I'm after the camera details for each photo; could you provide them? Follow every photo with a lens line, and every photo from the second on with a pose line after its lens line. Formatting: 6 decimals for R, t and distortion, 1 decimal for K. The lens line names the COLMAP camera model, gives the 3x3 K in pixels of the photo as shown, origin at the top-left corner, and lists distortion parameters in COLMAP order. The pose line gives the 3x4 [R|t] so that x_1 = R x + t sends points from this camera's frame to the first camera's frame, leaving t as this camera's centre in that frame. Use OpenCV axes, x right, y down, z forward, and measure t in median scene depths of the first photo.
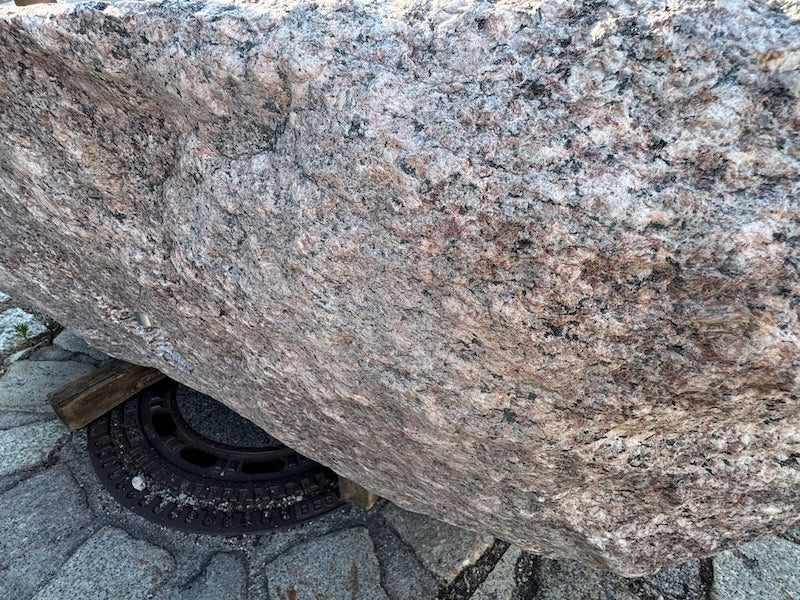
lens RADIAL K [[424.8, 0, 375.7], [0, 424.8, 299.3], [0, 0, 1]] dist [-0.000652, -0.000261]
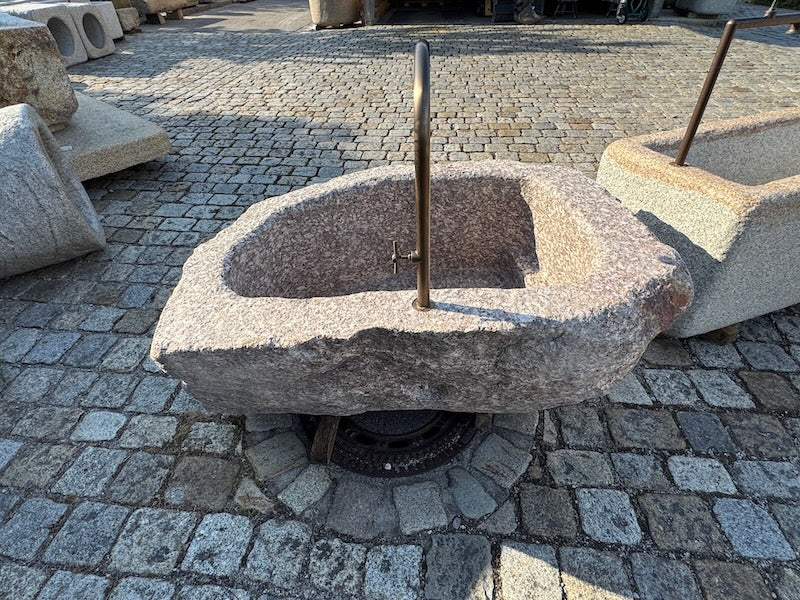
lens RADIAL K [[424.8, 0, 395.6], [0, 424.8, 298.8], [0, 0, 1]] dist [-0.000652, -0.000261]
pose [[0.872413, -0.325241, 0.364848, -1.165175], [0.287797, 0.945165, 0.154387, -0.699303], [-0.395054, -0.029687, 0.918178, -0.936943]]
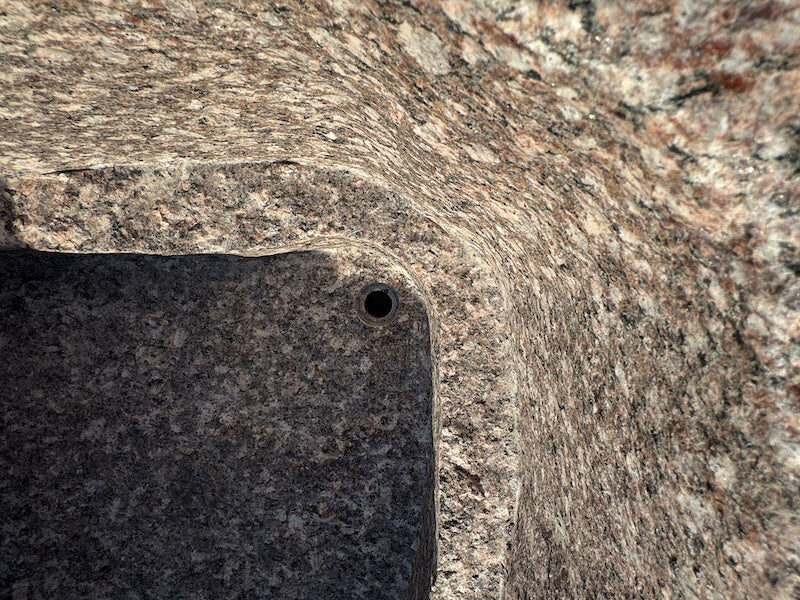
lens RADIAL K [[424.8, 0, 412.5], [0, 424.8, 301.3], [0, 0, 1]] dist [-0.000652, -0.000261]
pose [[-0.434916, -0.900019, -0.028531, 0.261010], [0.472206, -0.254933, 0.843819, -0.476857], [-0.766727, 0.353518, 0.535868, 0.439505]]
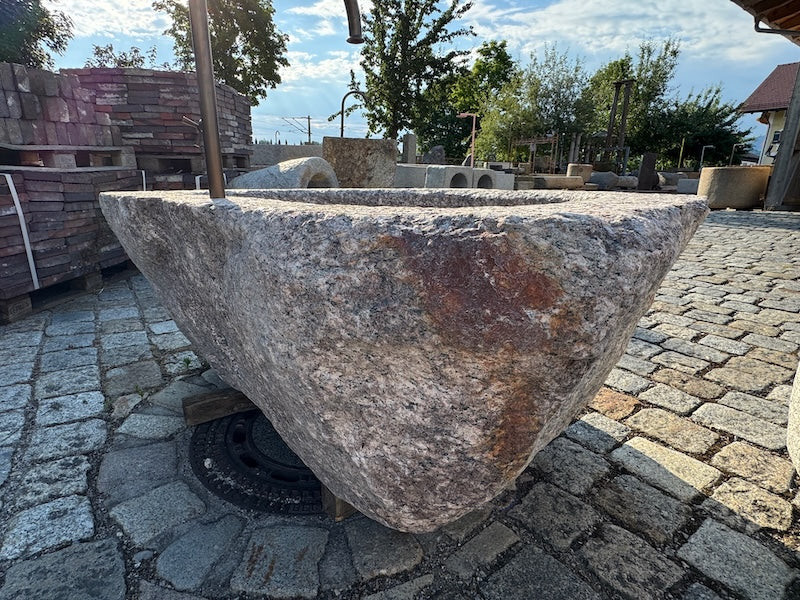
lens RADIAL K [[424.8, 0, 390.6], [0, 424.8, 300.7], [0, 0, 1]] dist [-0.000652, -0.000261]
pose [[0.934500, 0.110855, -0.338262, 0.572538], [-0.204003, 0.945519, -0.253724, 0.163227], [0.291707, 0.306112, 0.906202, -0.408333]]
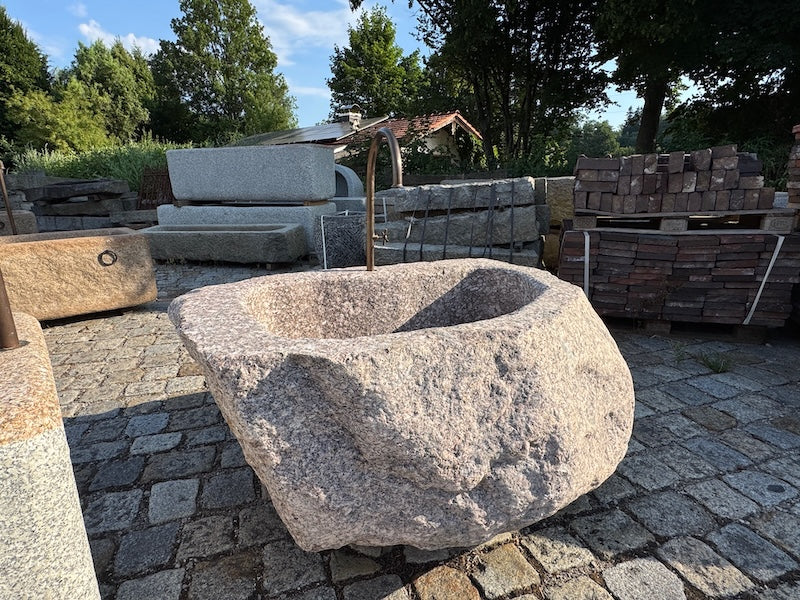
lens RADIAL K [[424.8, 0, 394.0], [0, 424.8, 300.7], [0, 0, 1]] dist [-0.000652, -0.000261]
pose [[-0.625067, 0.207837, -0.752393, 1.653731], [-0.419899, 0.723024, 0.548563, -1.884449], [0.658010, 0.658817, -0.364668, 1.866444]]
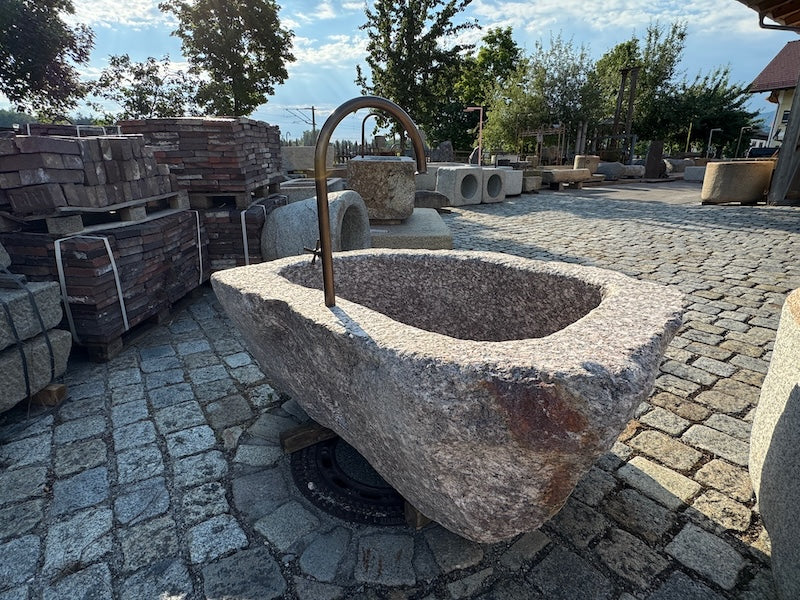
lens RADIAL K [[424.8, 0, 393.8], [0, 424.8, 302.6], [0, 0, 1]] dist [-0.000652, -0.000261]
pose [[0.934012, 0.100969, -0.342675, 0.464781], [-0.183899, 0.958263, -0.218892, -0.028362], [0.306272, 0.267465, 0.913597, -1.080643]]
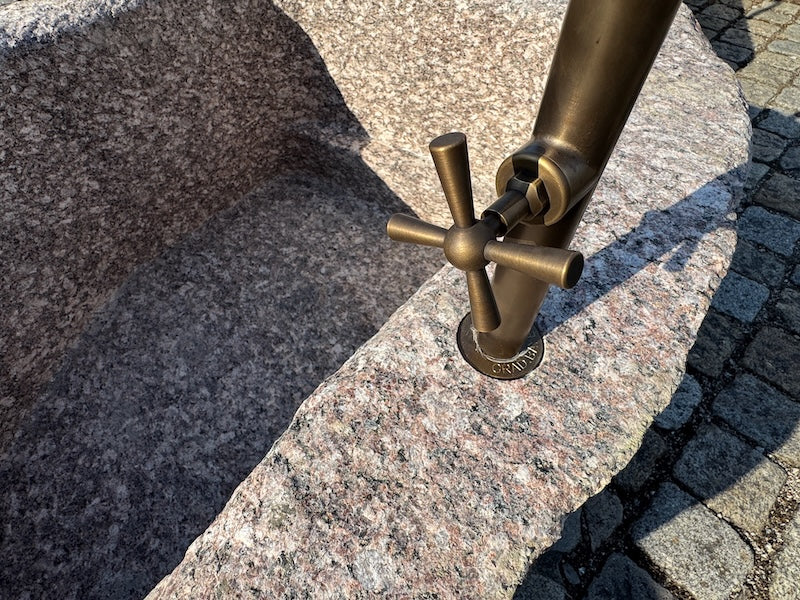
lens RADIAL K [[424.8, 0, 384.0], [0, 424.8, 301.0], [0, 0, 1]] dist [-0.000652, -0.000261]
pose [[0.197108, -0.785770, 0.586271, -0.712208], [0.546138, 0.584628, 0.599953, -0.747953], [-0.814175, 0.201930, 0.544374, 0.420599]]
